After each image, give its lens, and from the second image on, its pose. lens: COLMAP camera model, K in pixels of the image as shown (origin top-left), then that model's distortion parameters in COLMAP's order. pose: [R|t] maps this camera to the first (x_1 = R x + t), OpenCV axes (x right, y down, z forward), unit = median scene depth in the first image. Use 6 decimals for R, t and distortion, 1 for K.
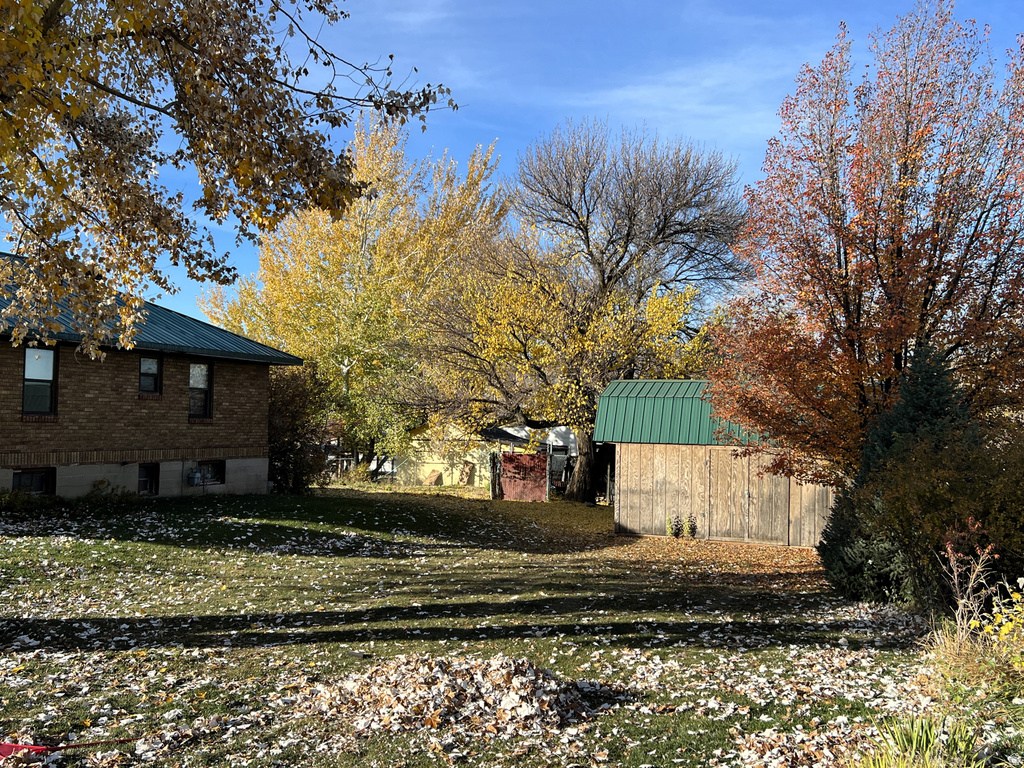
lens RADIAL K [[980.0, 0, 504.6], [0, 980.0, 387.3], [0, 0, 1]] dist [0.097224, -0.159178]
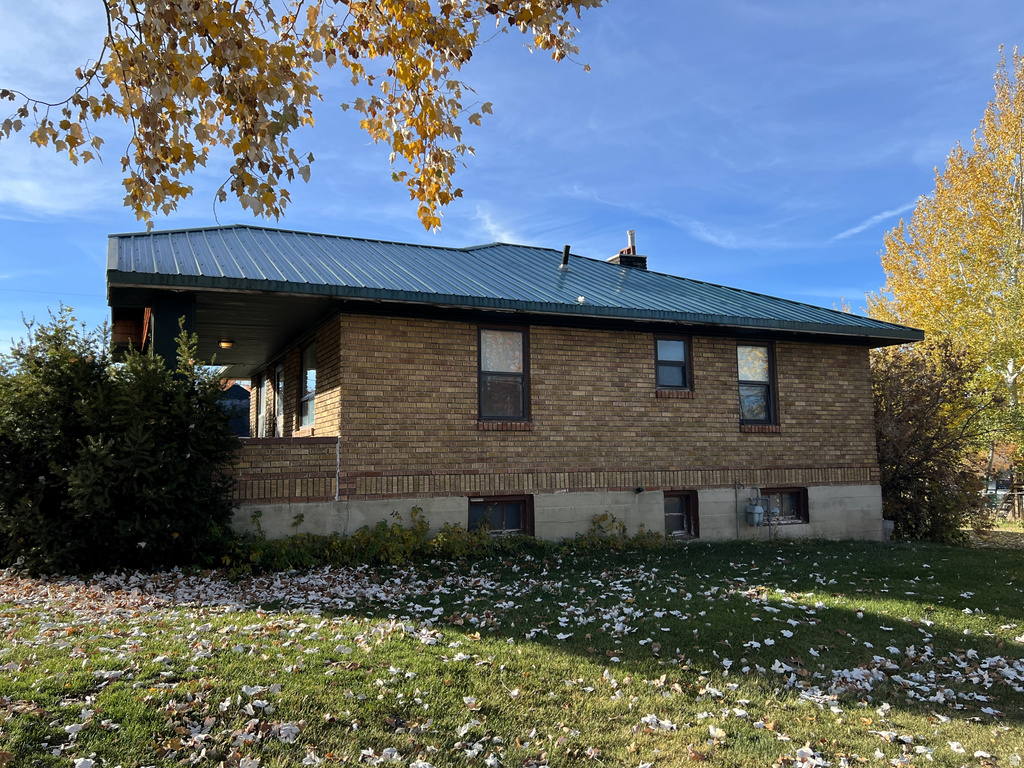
lens RADIAL K [[814.9, 0, 512.0], [0, 814.9, 384.0], [0, 0, 1]] dist [0.107027, -0.135815]
pose [[0.757361, -0.098305, -0.645555, -0.085617], [0.054575, 0.994674, -0.087441, 0.054145], [0.650712, 0.030993, 0.758692, 0.571469]]
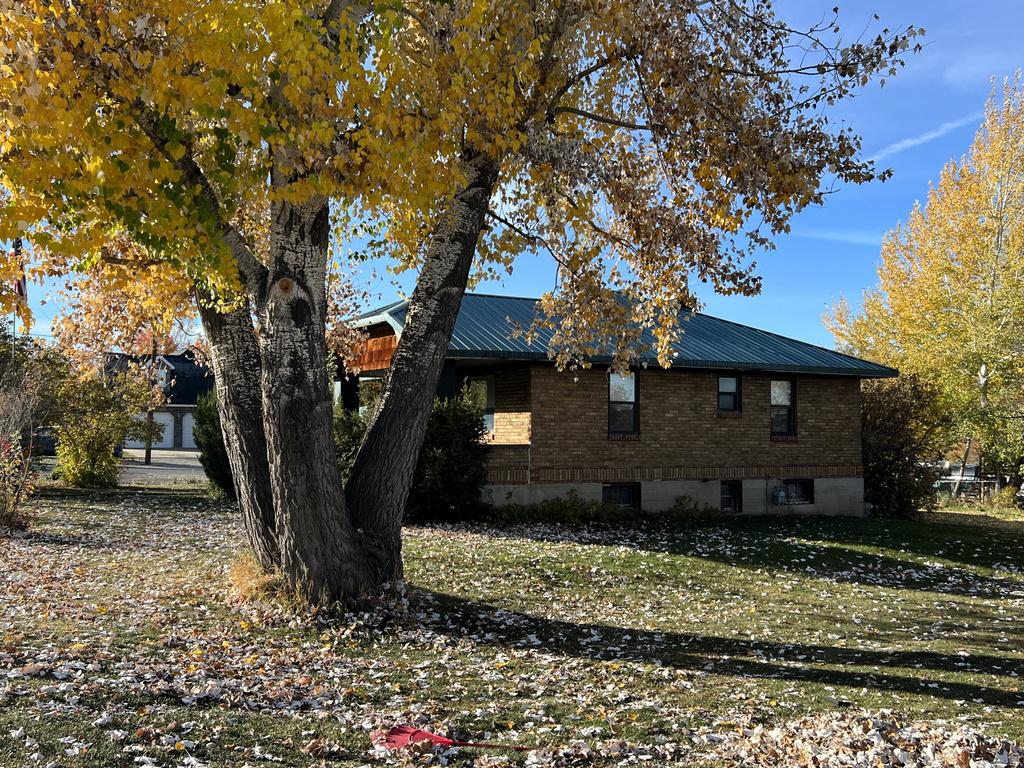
lens RADIAL K [[980.0, 0, 504.6], [0, 980.0, 387.3], [0, 0, 1]] dist [0.097224, -0.159178]
pose [[0.796823, -0.044677, -0.602559, 0.079400], [0.031867, 0.998982, -0.031930, 0.007046], [0.603372, 0.006241, 0.797435, 0.064222]]
